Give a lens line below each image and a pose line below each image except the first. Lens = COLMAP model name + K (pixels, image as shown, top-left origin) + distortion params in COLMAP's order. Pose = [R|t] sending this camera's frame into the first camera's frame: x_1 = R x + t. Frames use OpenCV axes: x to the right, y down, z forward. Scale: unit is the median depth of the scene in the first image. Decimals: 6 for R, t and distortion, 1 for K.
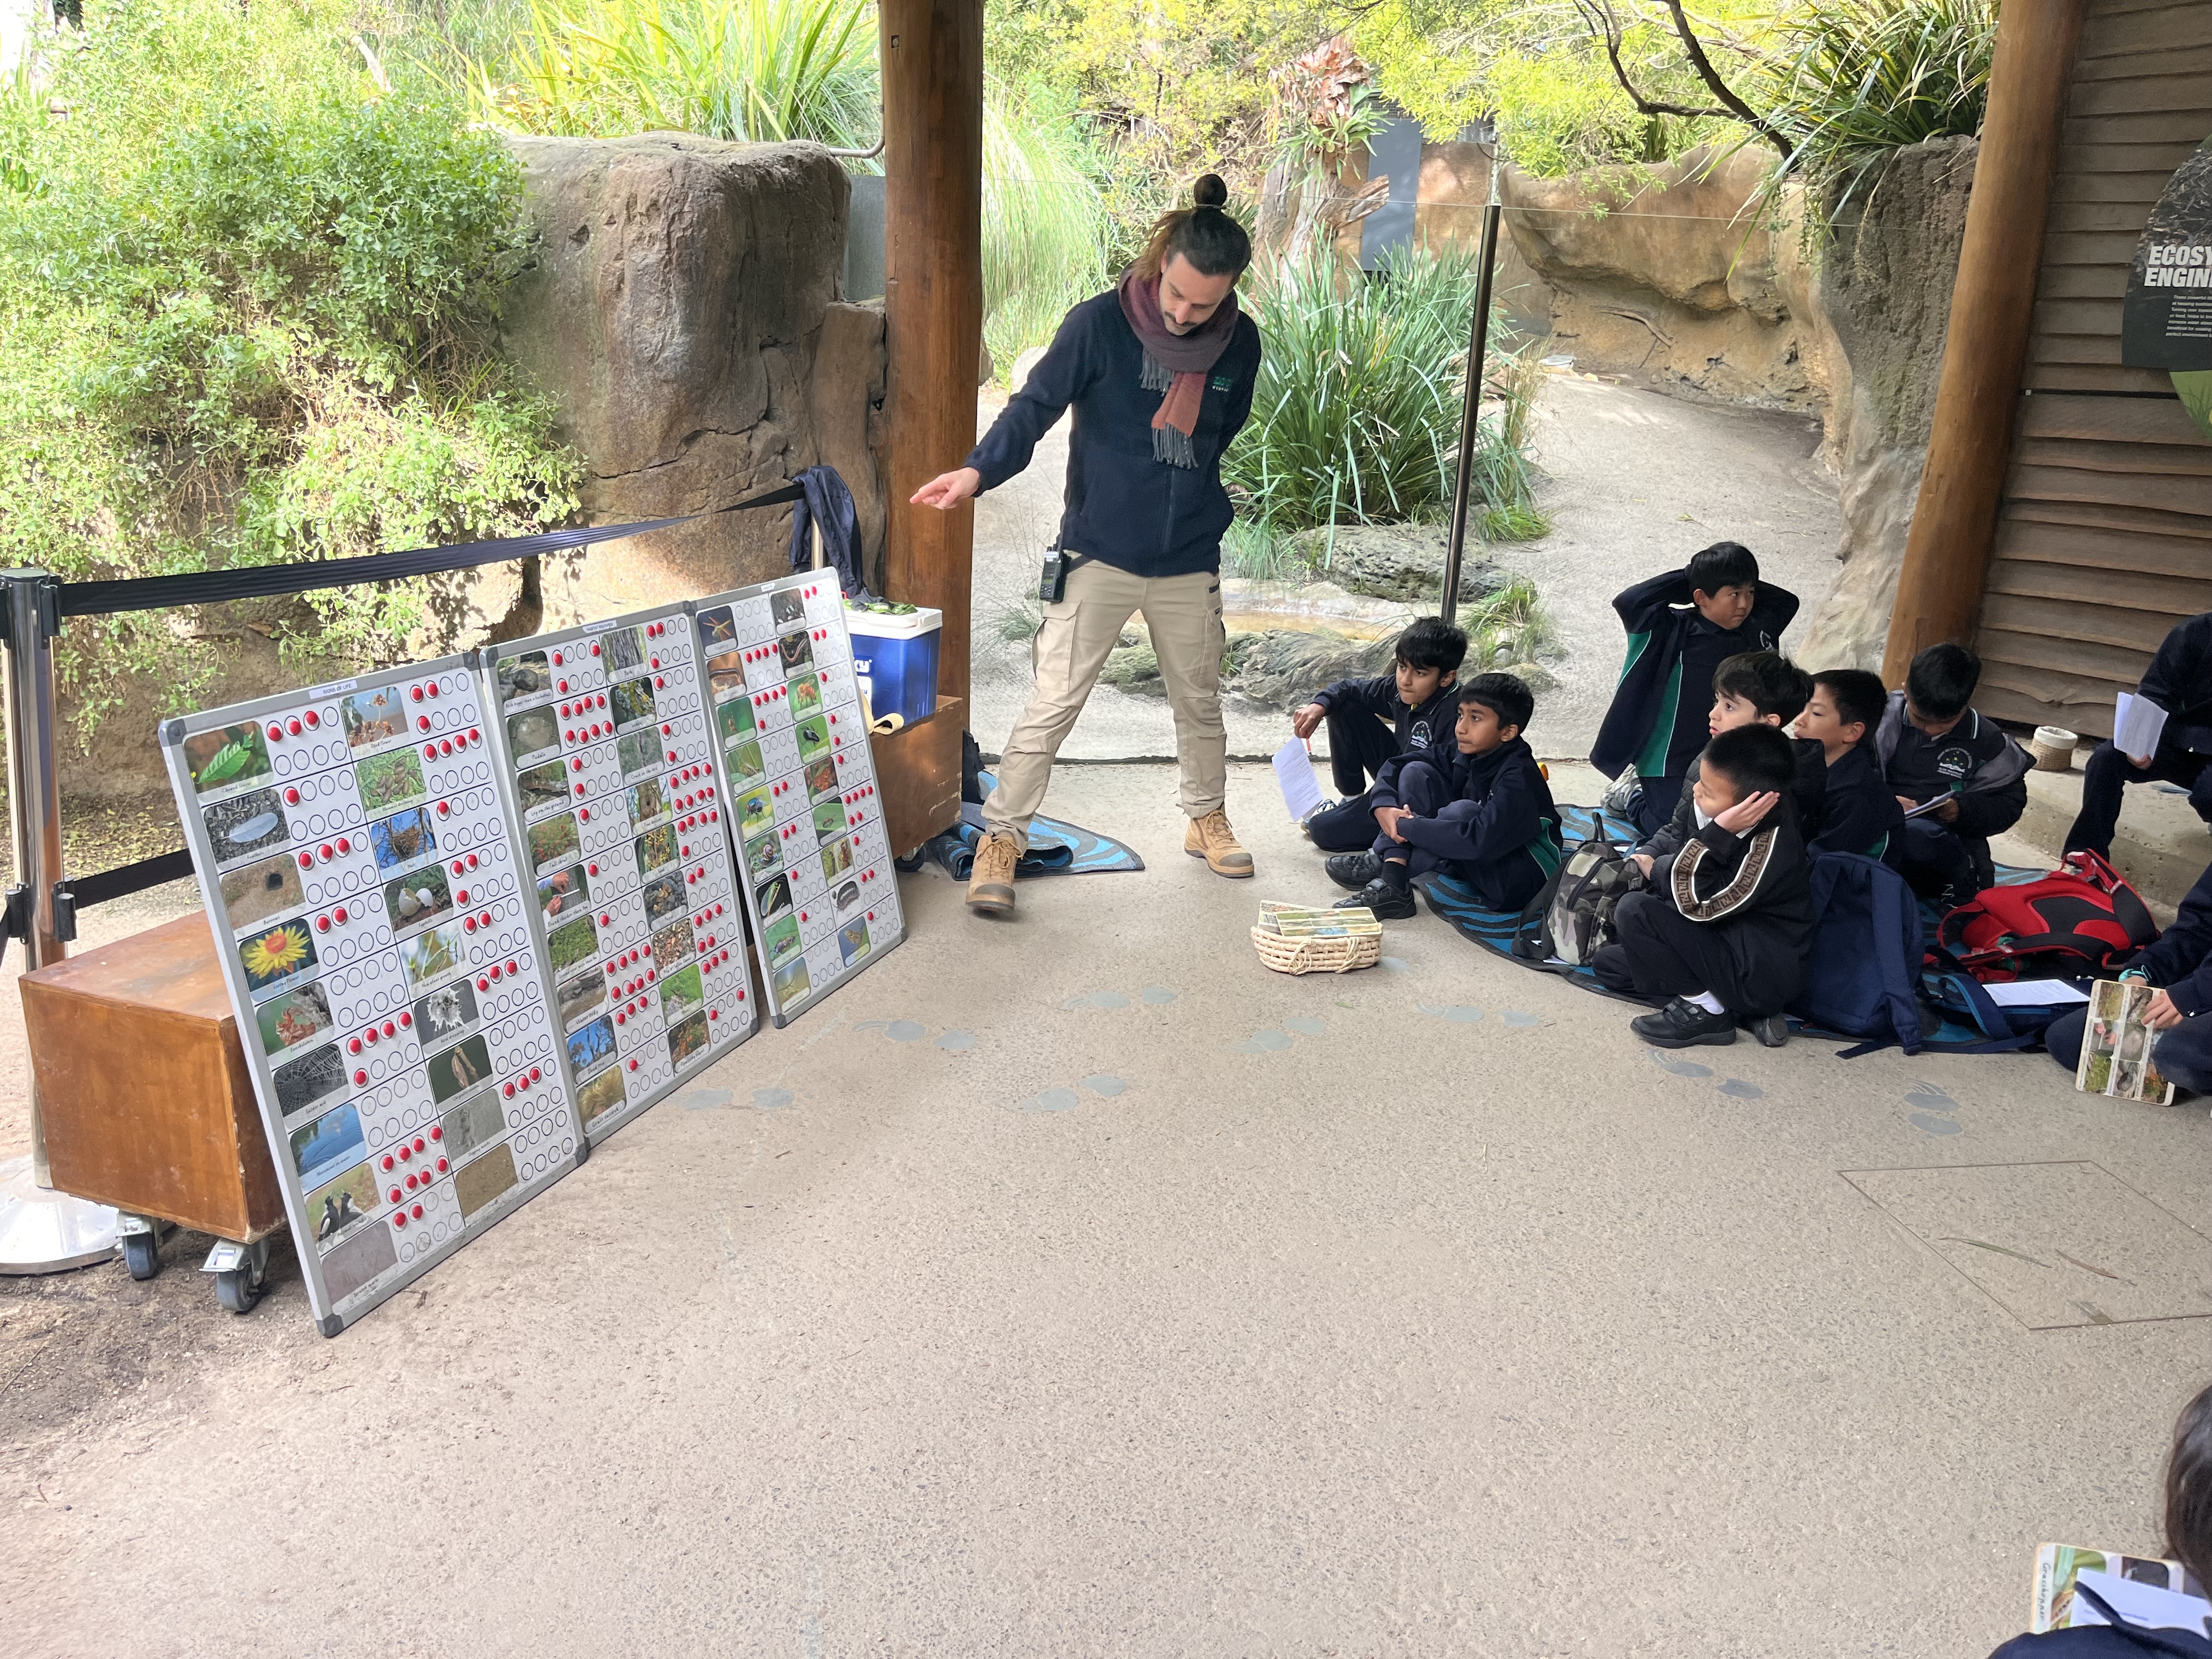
lens RADIAL K [[1712.1, 0, 1106.0], [0, 1712.1, 829.5], [0, 0, 1]] dist [0.134666, -0.177145]
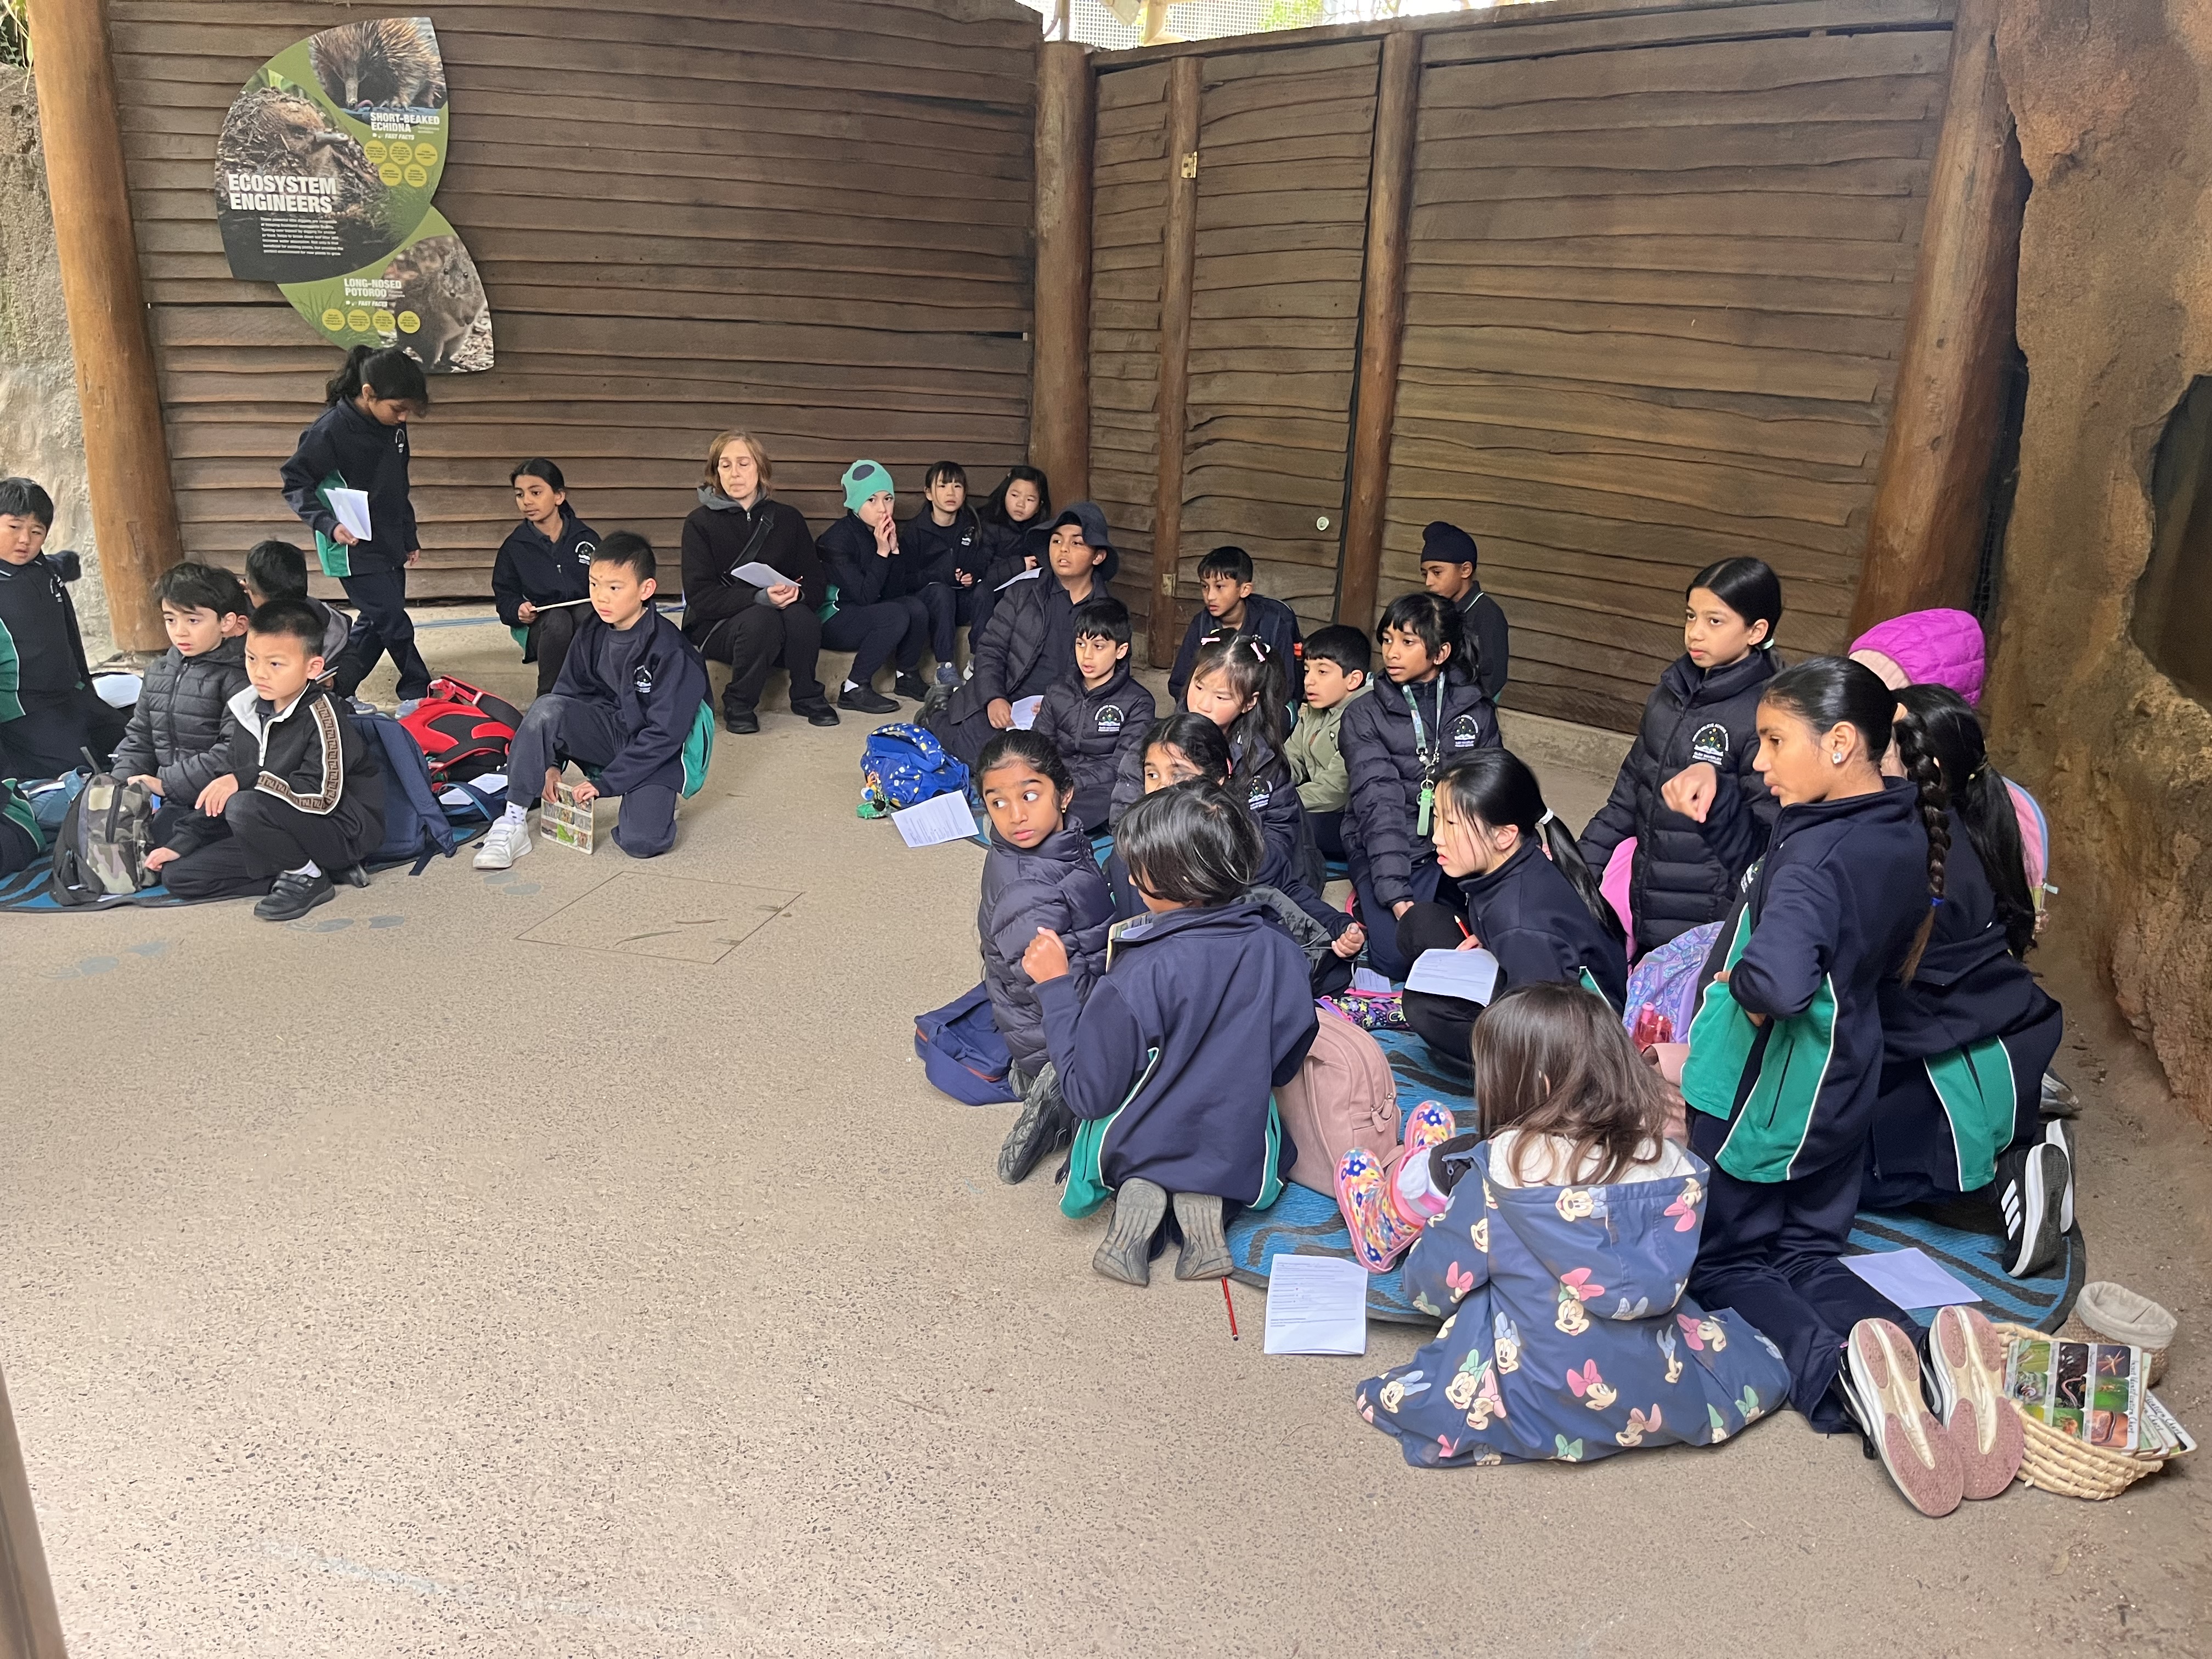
lens RADIAL K [[1712.1, 0, 1106.0], [0, 1712.1, 829.5], [0, 0, 1]] dist [0.134666, -0.177145]
pose [[0.404442, -0.304660, 0.862328, -0.310228], [0.249106, 0.943931, 0.216657, -0.031364], [-0.879985, 0.127186, 0.457658, 0.013190]]
